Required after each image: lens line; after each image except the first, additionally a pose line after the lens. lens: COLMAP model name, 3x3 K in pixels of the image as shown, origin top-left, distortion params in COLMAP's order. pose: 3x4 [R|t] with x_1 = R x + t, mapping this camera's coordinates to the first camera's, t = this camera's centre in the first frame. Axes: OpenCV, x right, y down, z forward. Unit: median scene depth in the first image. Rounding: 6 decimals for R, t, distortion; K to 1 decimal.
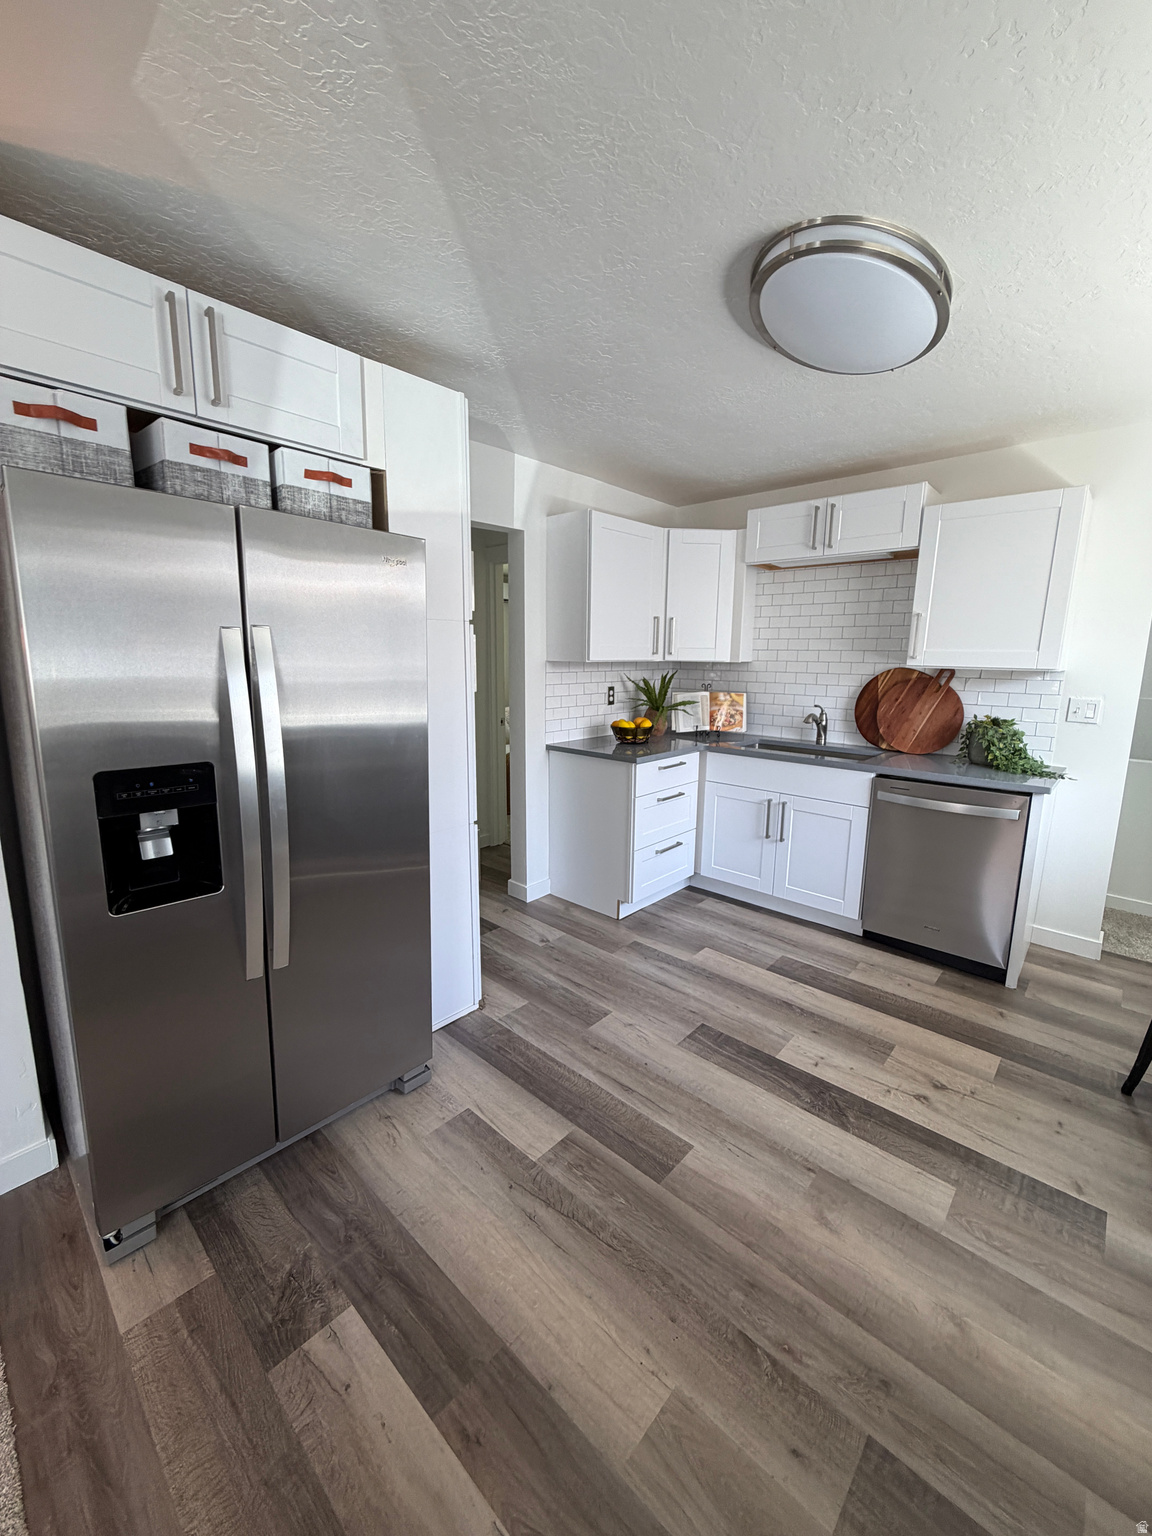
lens RADIAL K [[610.3, 0, 571.9], [0, 610.3, 764.7], [0, 0, 1]] dist [0.000824, 0.000608]
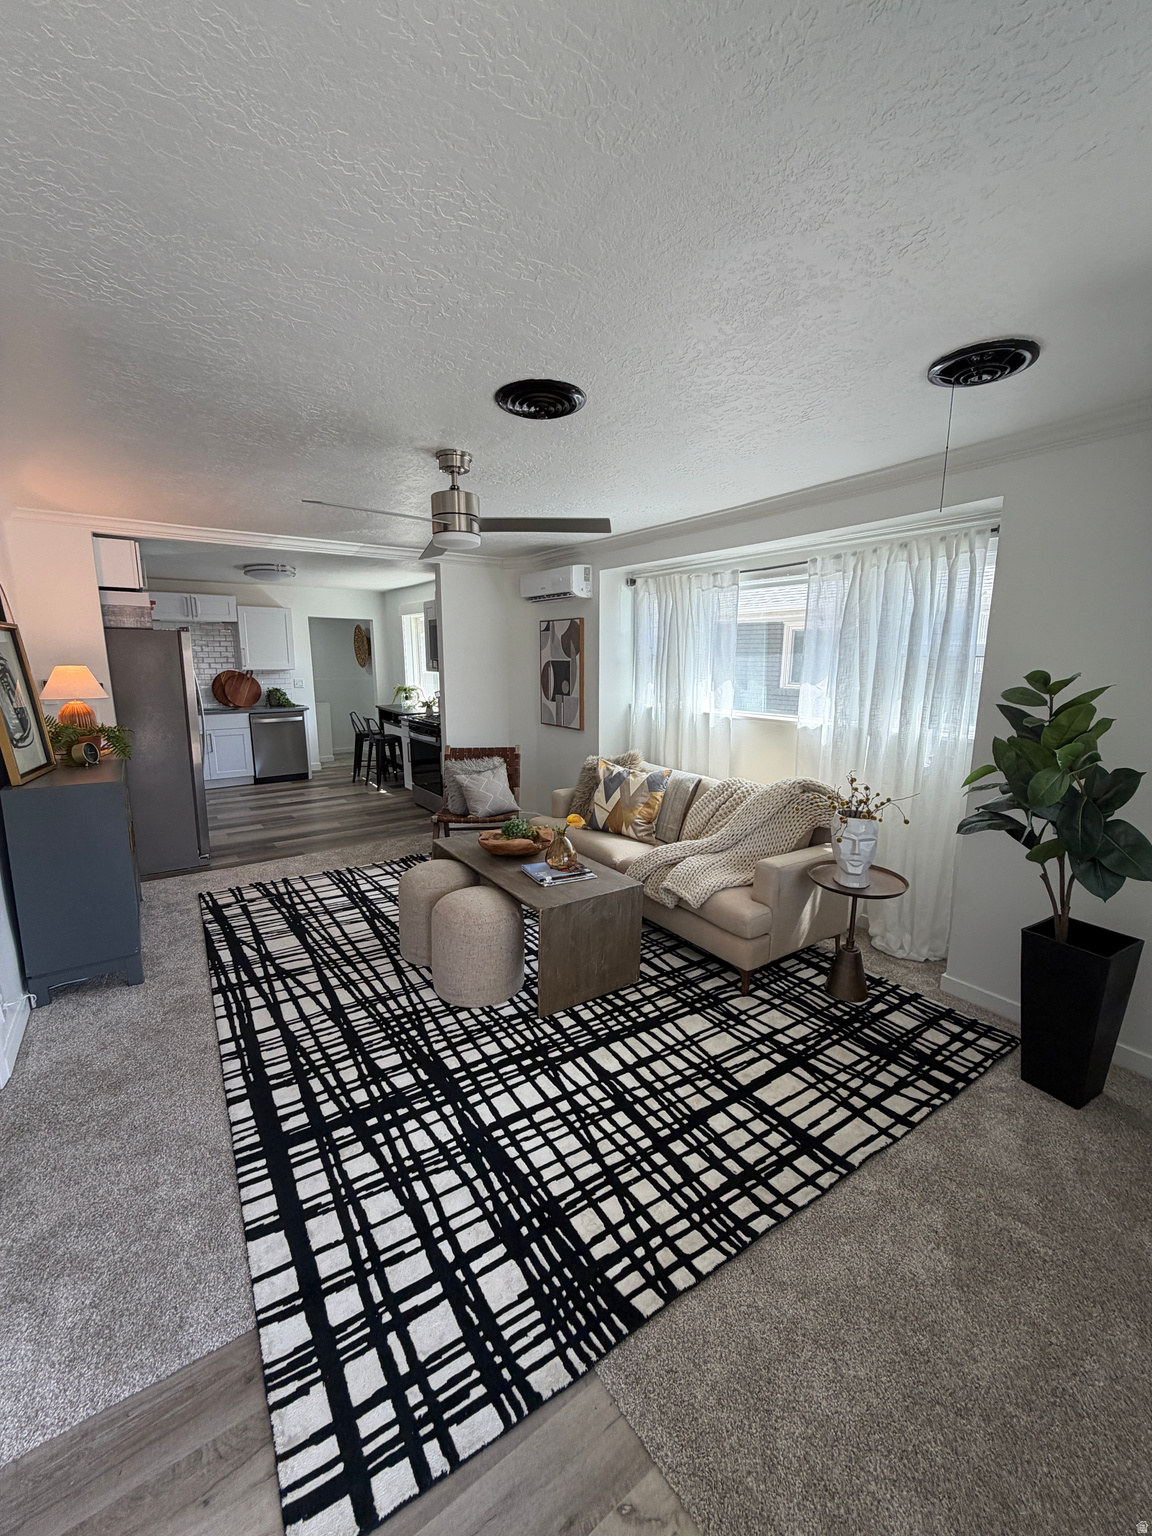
lens RADIAL K [[610.3, 0, 576.0], [0, 610.3, 767.5], [0, 0, 1]] dist [0.000824, 0.000608]
pose [[0.208714, -0.183075, 0.960688, -2.051819], [0.176213, 0.973285, 0.147192, 0.122856], [-0.961971, 0.138565, 0.235398, -1.035855]]
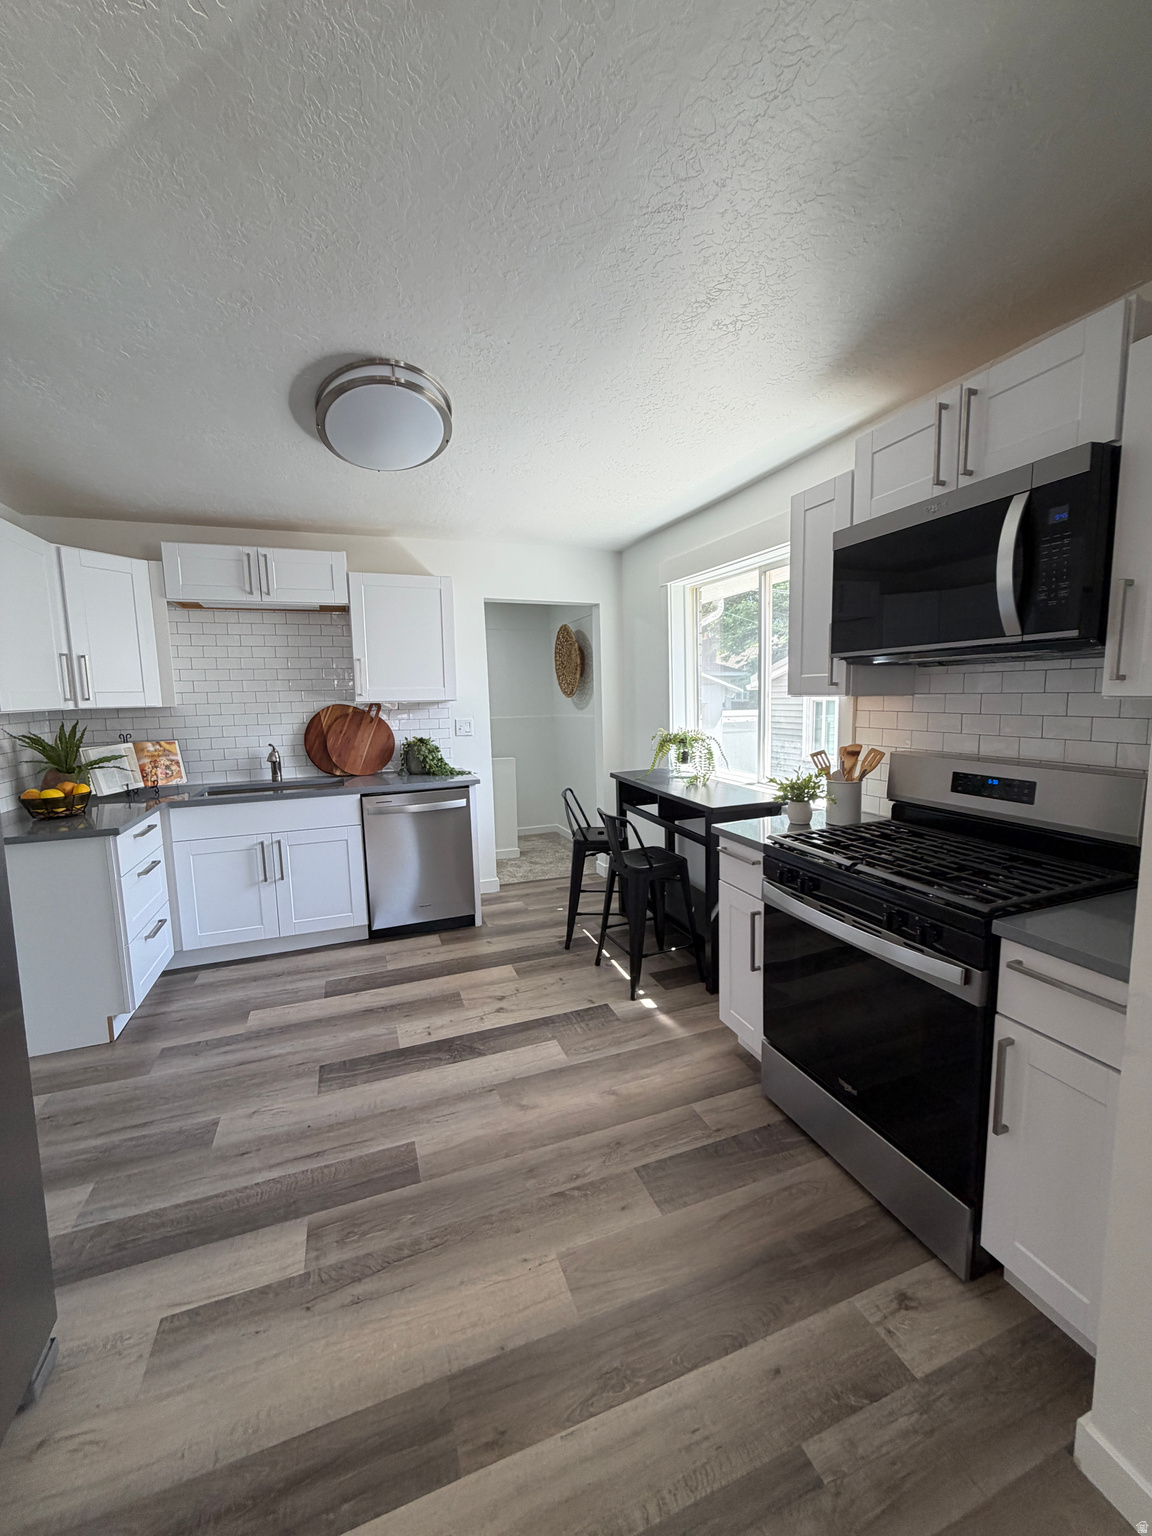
lens RADIAL K [[610.3, 0, 576.9], [0, 610.3, 763.8], [0, 0, 1]] dist [0.000824, 0.000608]
pose [[0.455248, -0.127206, 0.881231, -0.411856], [0.187802, 0.981193, 0.044616, -0.020580], [-0.870333, 0.145186, 0.470576, 0.107020]]
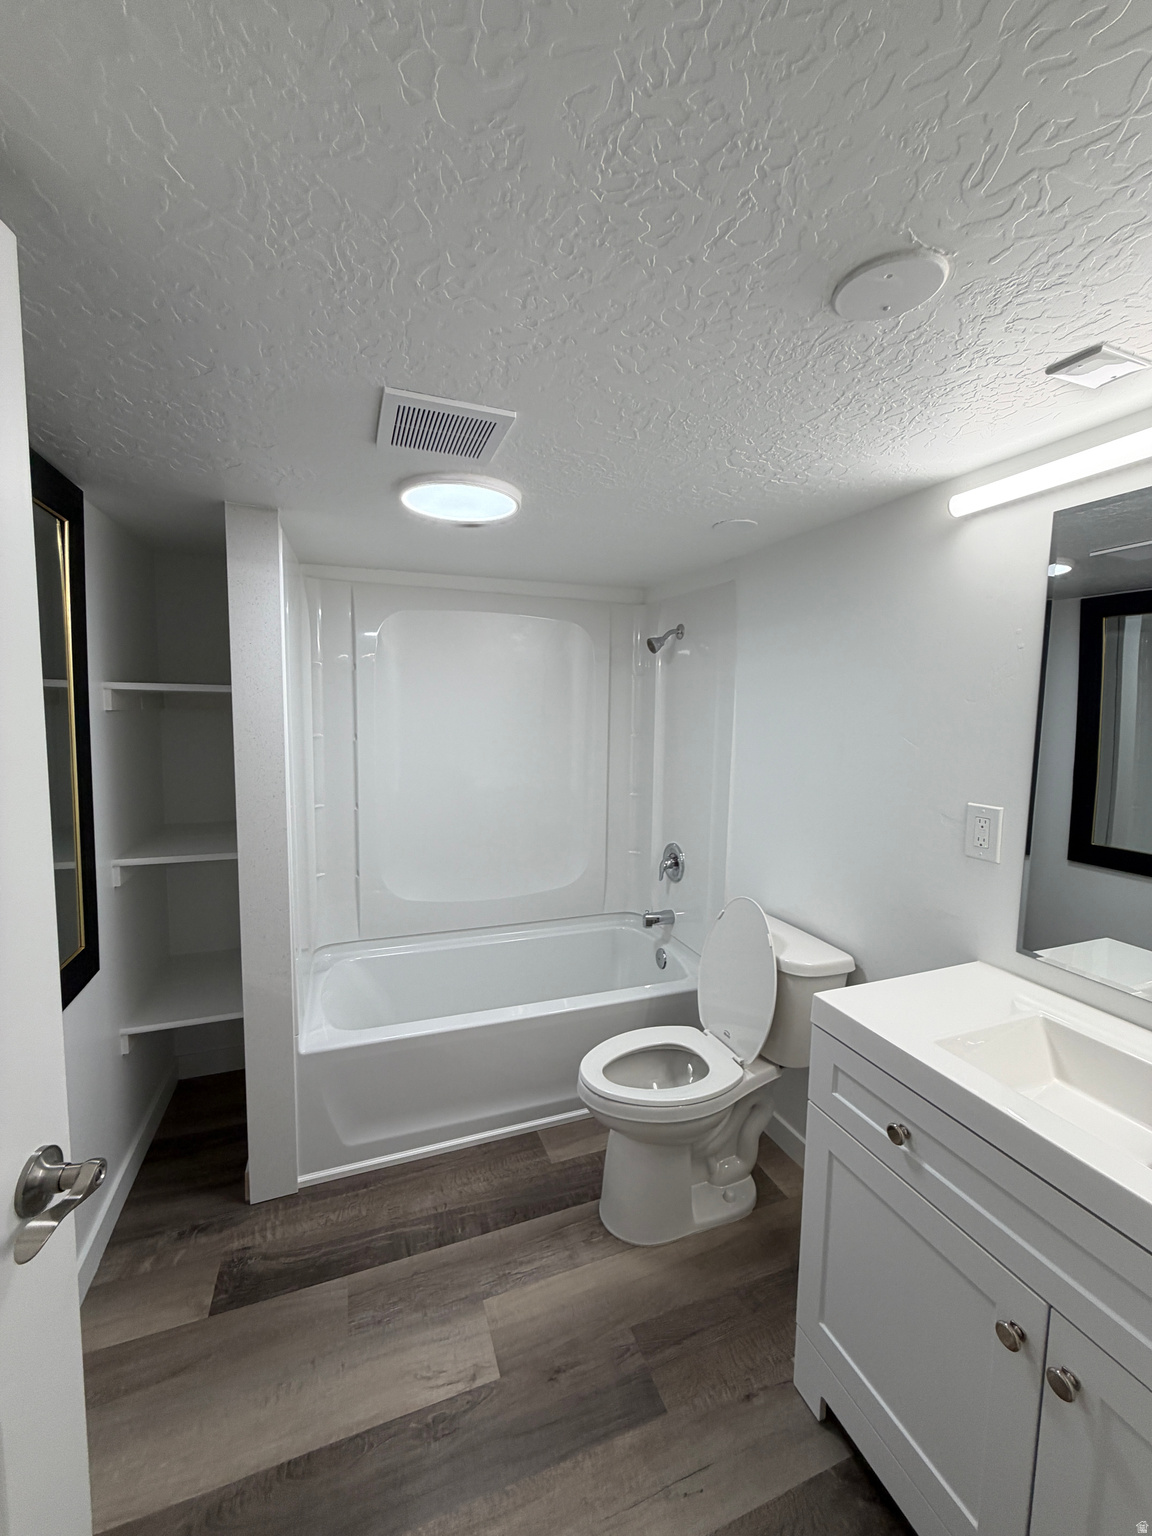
lens RADIAL K [[610.3, 0, 573.3], [0, 610.3, 766.6], [0, 0, 1]] dist [0.000824, 0.000608]
pose [[-0.444138, 0.054638, -0.894291, 0.734469], [-0.181118, 0.972057, 0.149340, -0.218454], [0.877461, 0.228300, -0.421831, 1.309374]]
